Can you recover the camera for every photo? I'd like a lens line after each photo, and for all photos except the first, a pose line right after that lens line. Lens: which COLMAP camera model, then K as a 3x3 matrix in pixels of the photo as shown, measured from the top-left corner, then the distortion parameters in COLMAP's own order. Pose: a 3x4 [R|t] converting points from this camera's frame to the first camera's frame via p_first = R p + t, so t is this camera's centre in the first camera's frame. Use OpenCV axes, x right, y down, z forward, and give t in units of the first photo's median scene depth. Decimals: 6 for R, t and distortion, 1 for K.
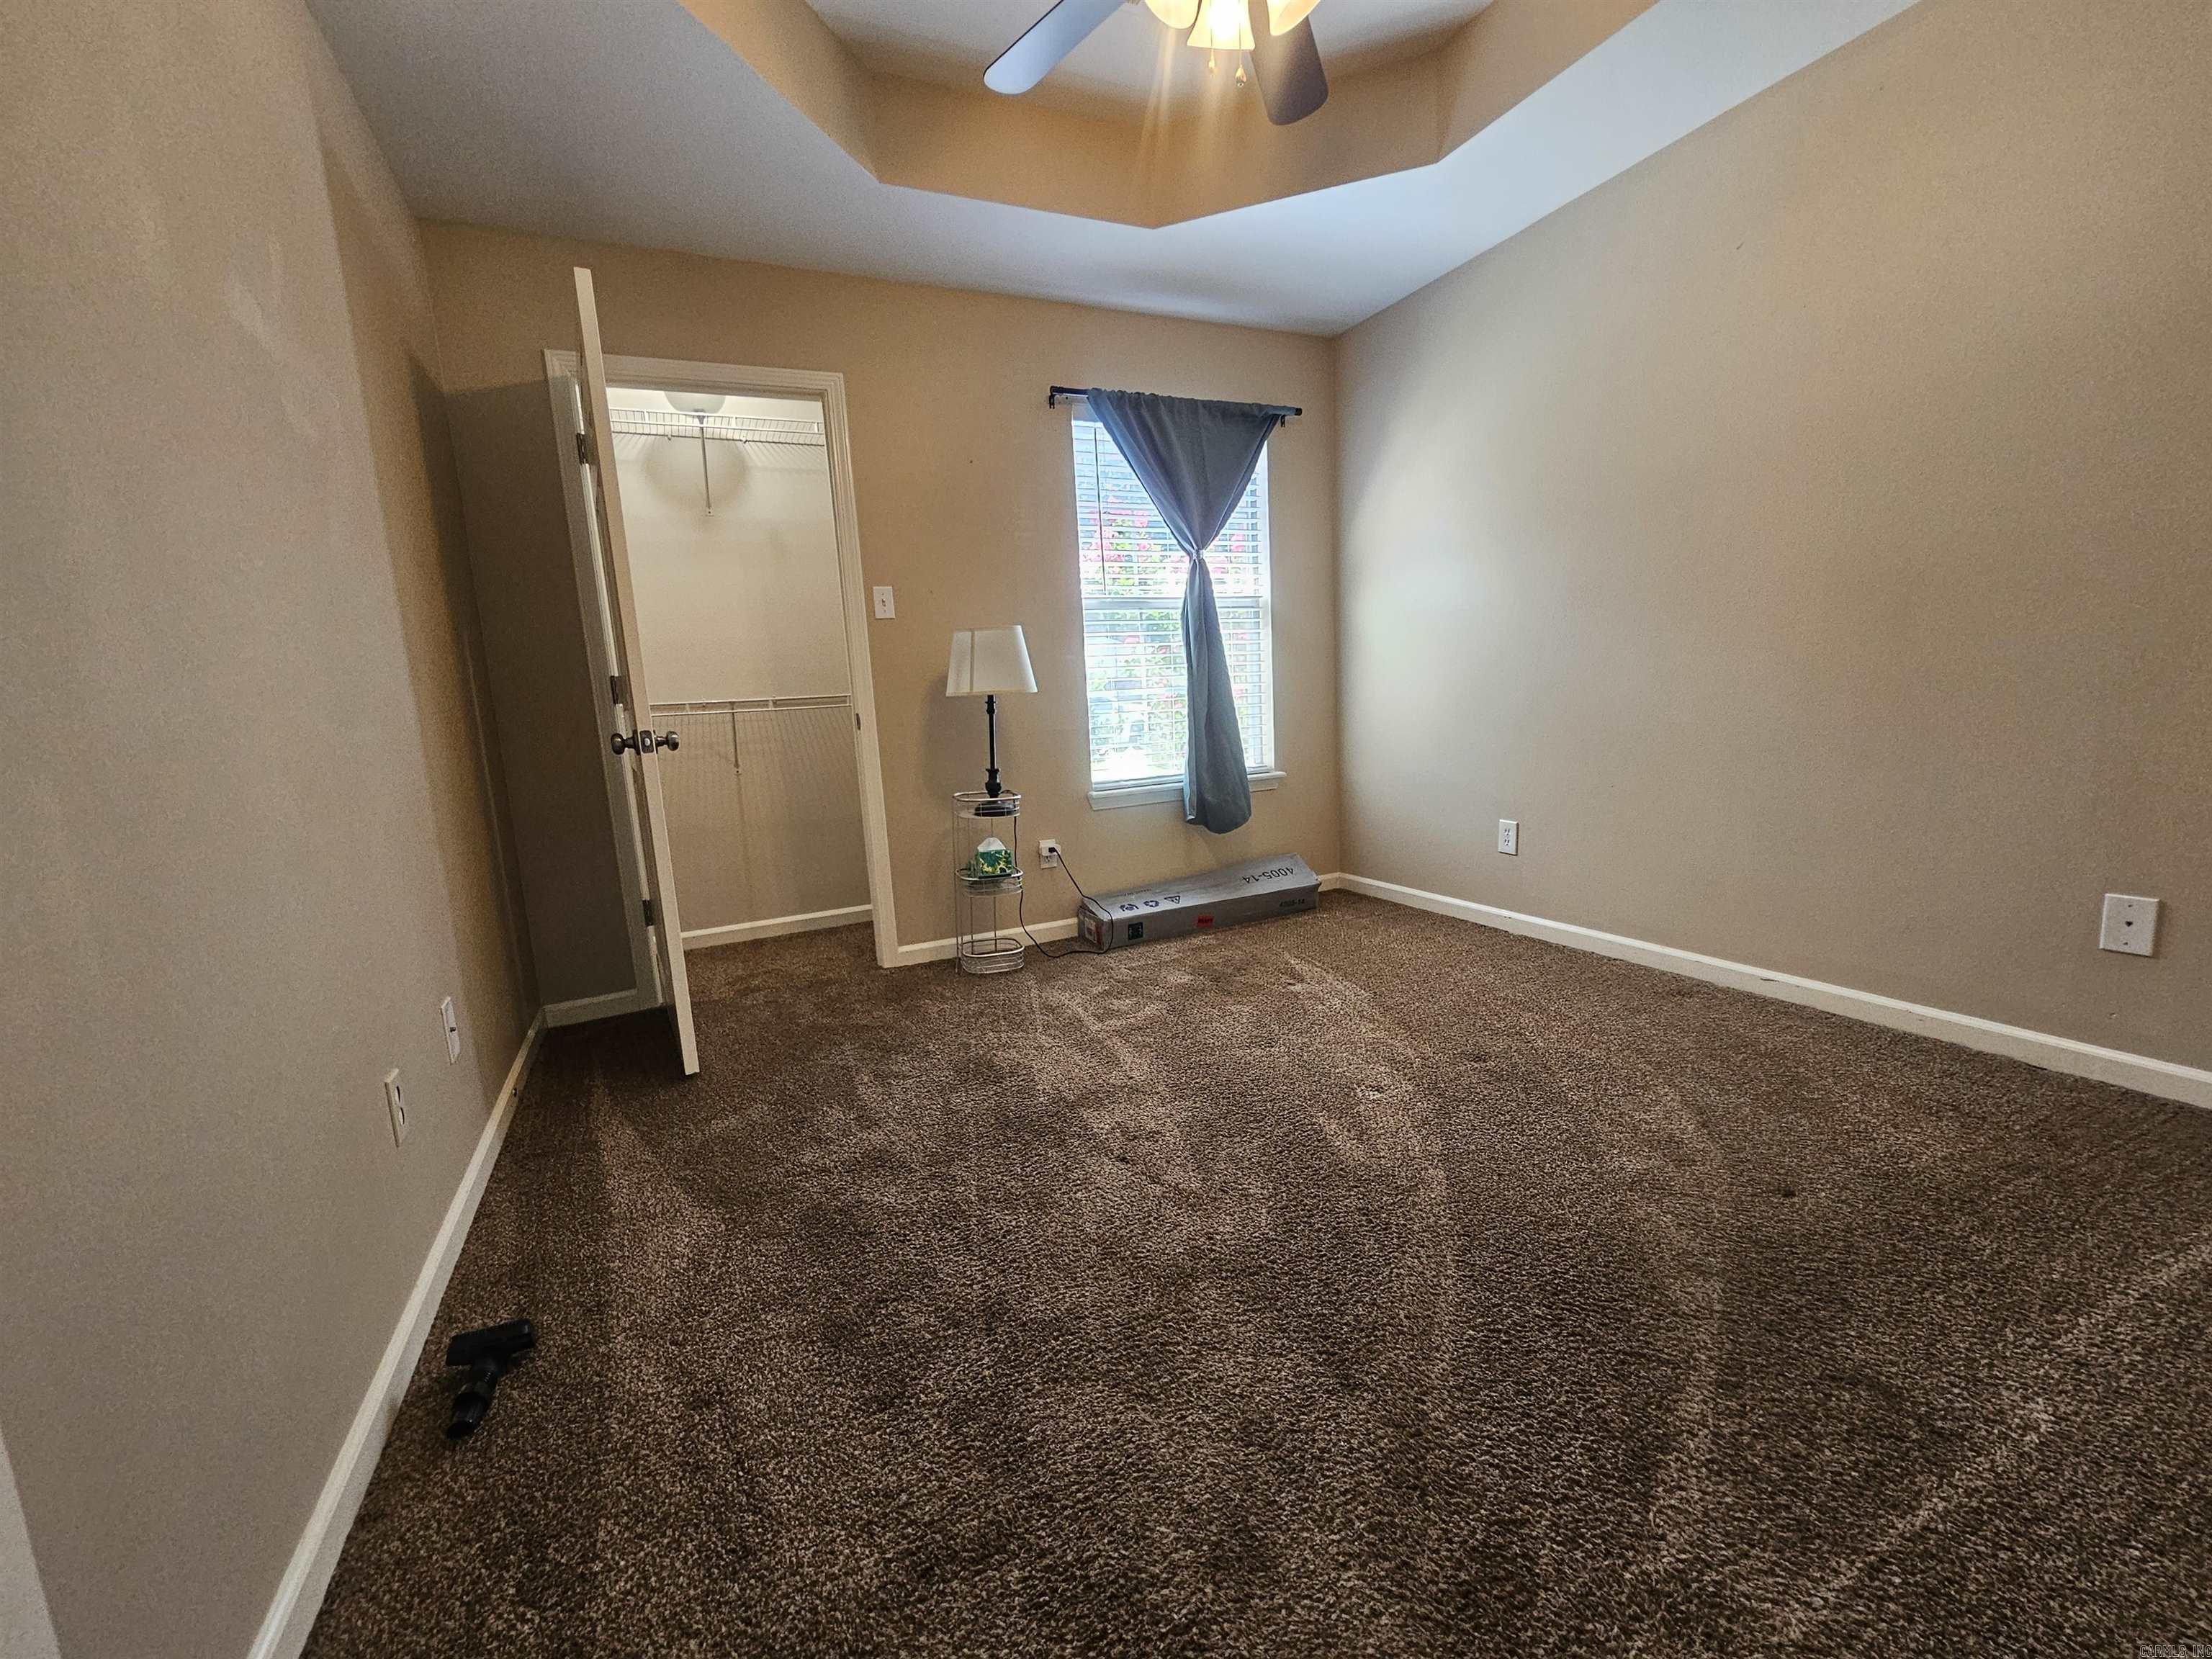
lens RADIAL K [[916.1, 0, 1100.7], [0, 916.1, 838.9], [0, 0, 1]] dist [-0.000102, 0.000524]
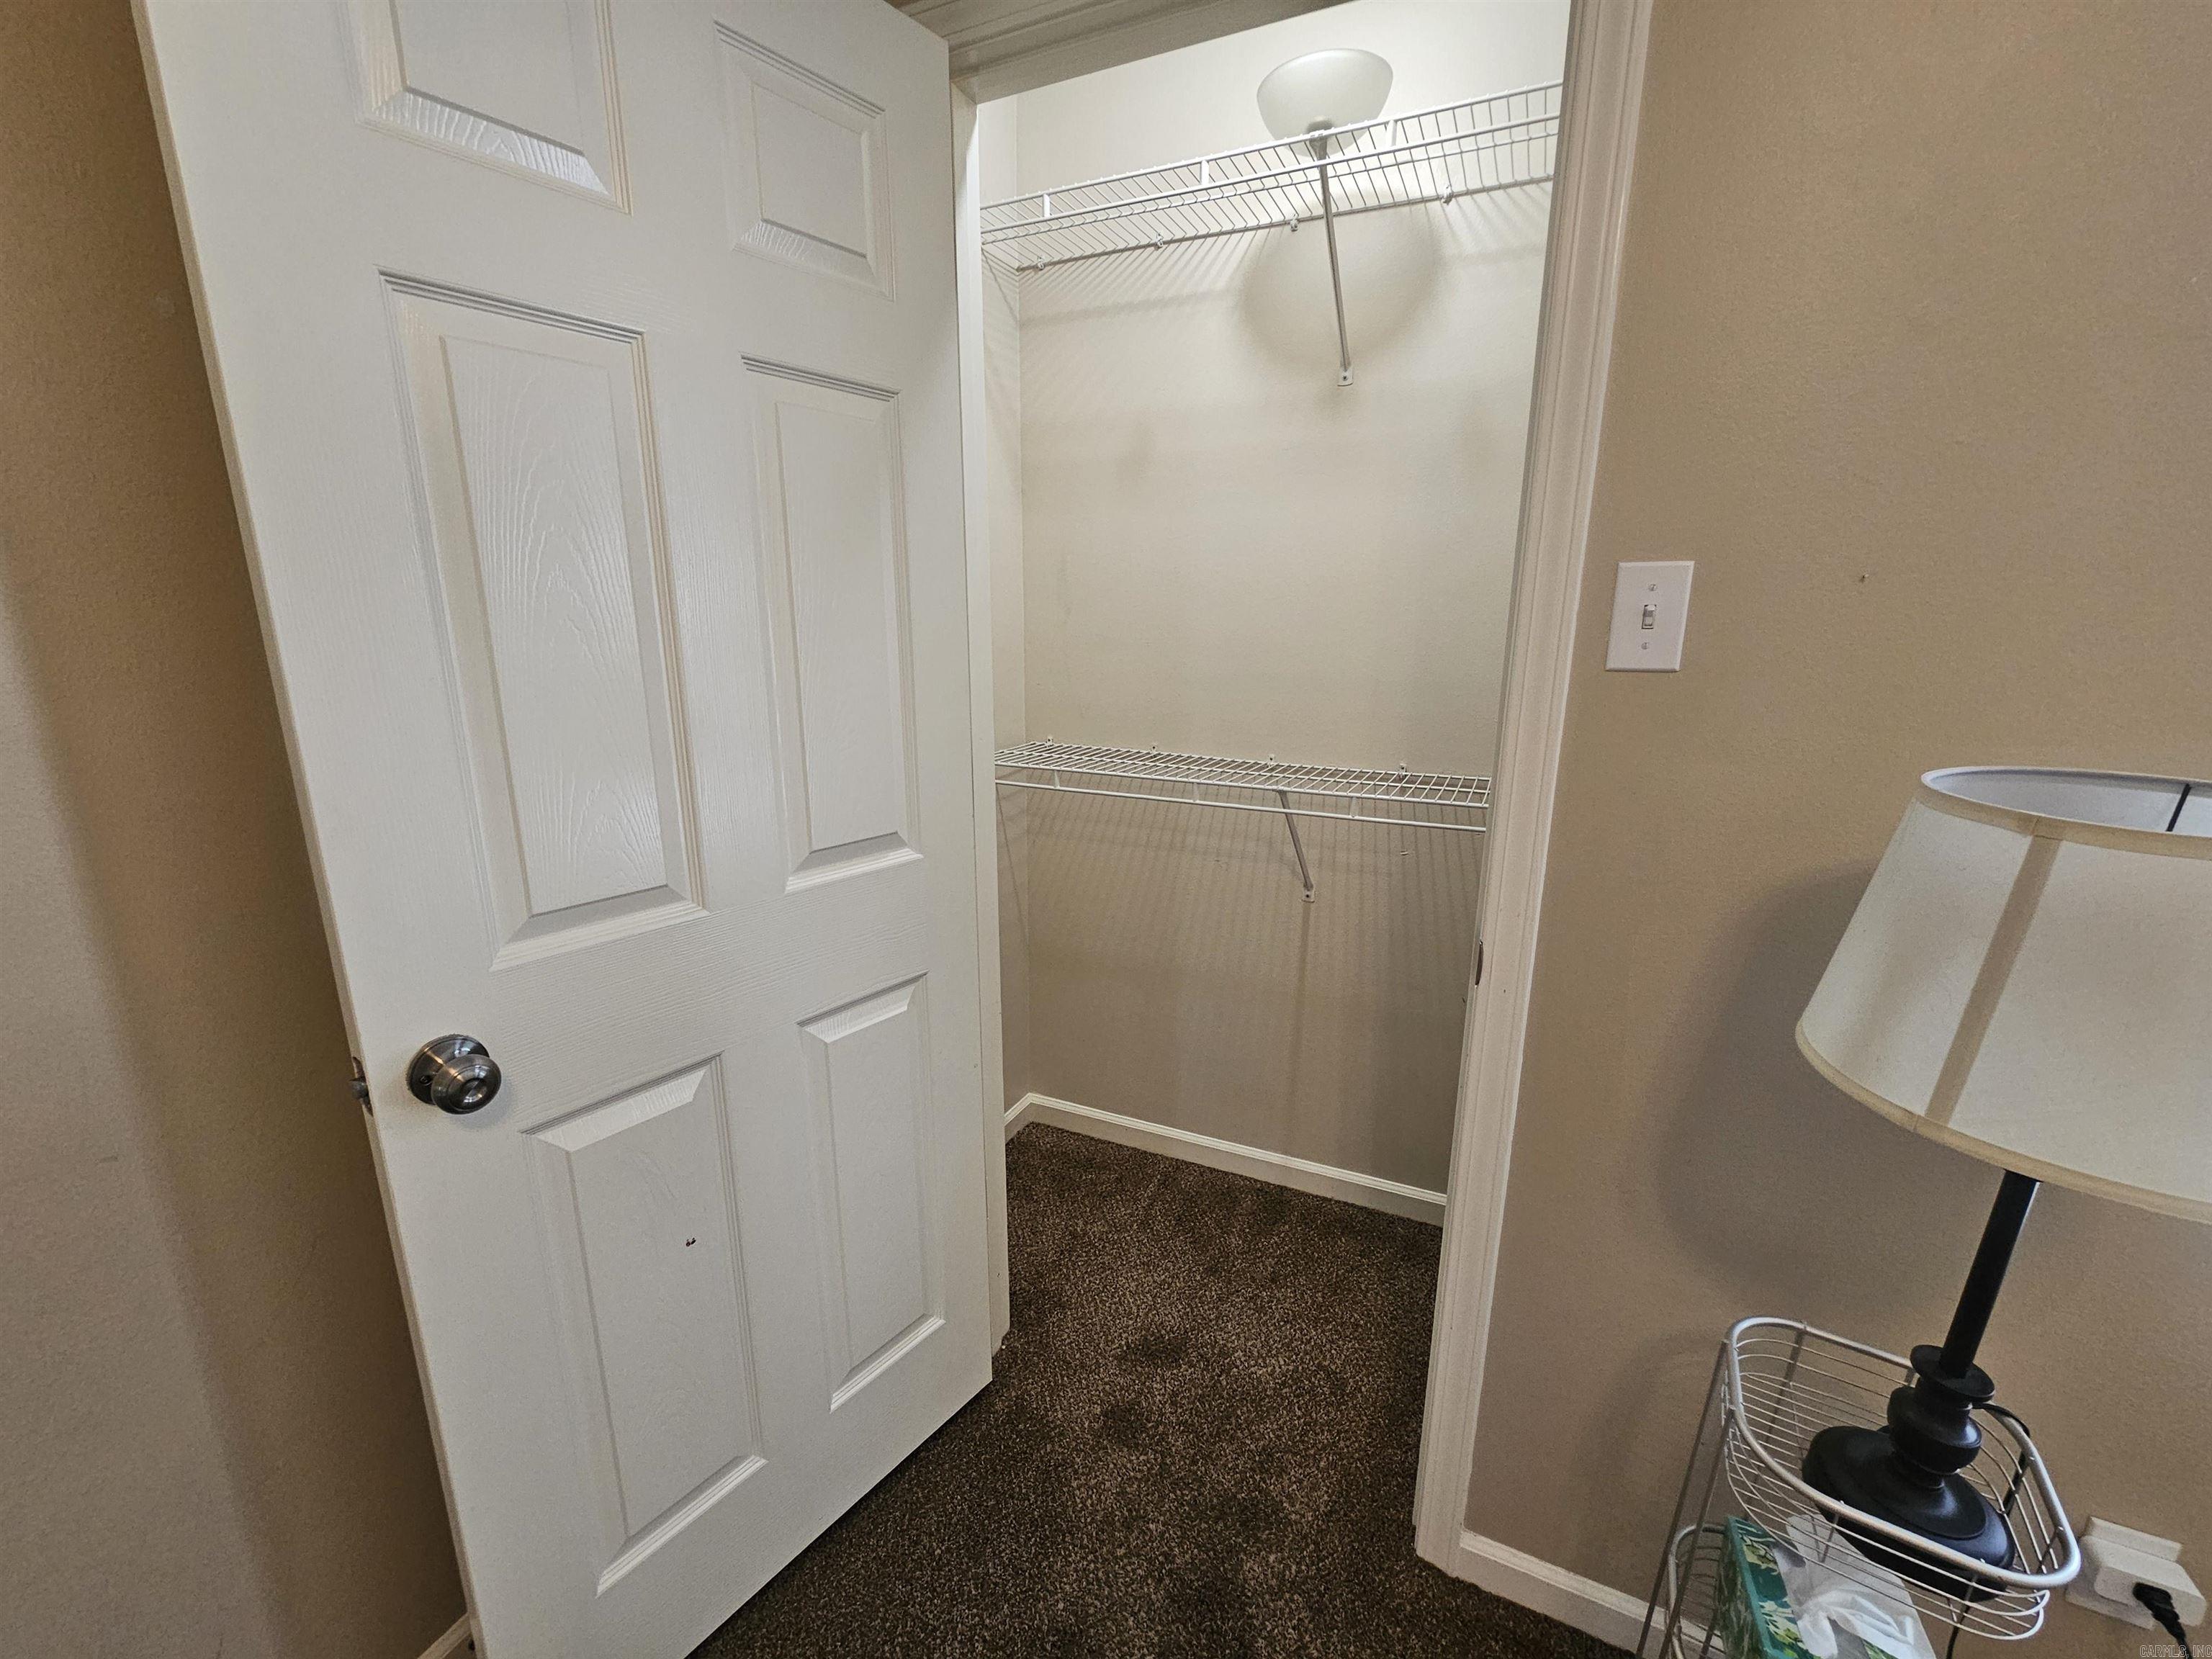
lens RADIAL K [[916.1, 0, 1100.7], [0, 916.1, 838.9], [0, 0, 1]] dist [-0.000102, 0.000524]
pose [[0.648242, 0.236816, -0.723671, -0.119302], [-0.159611, 0.971552, 0.174959, -0.211162], [0.744517, 0.002090, 0.667600, 0.666322]]
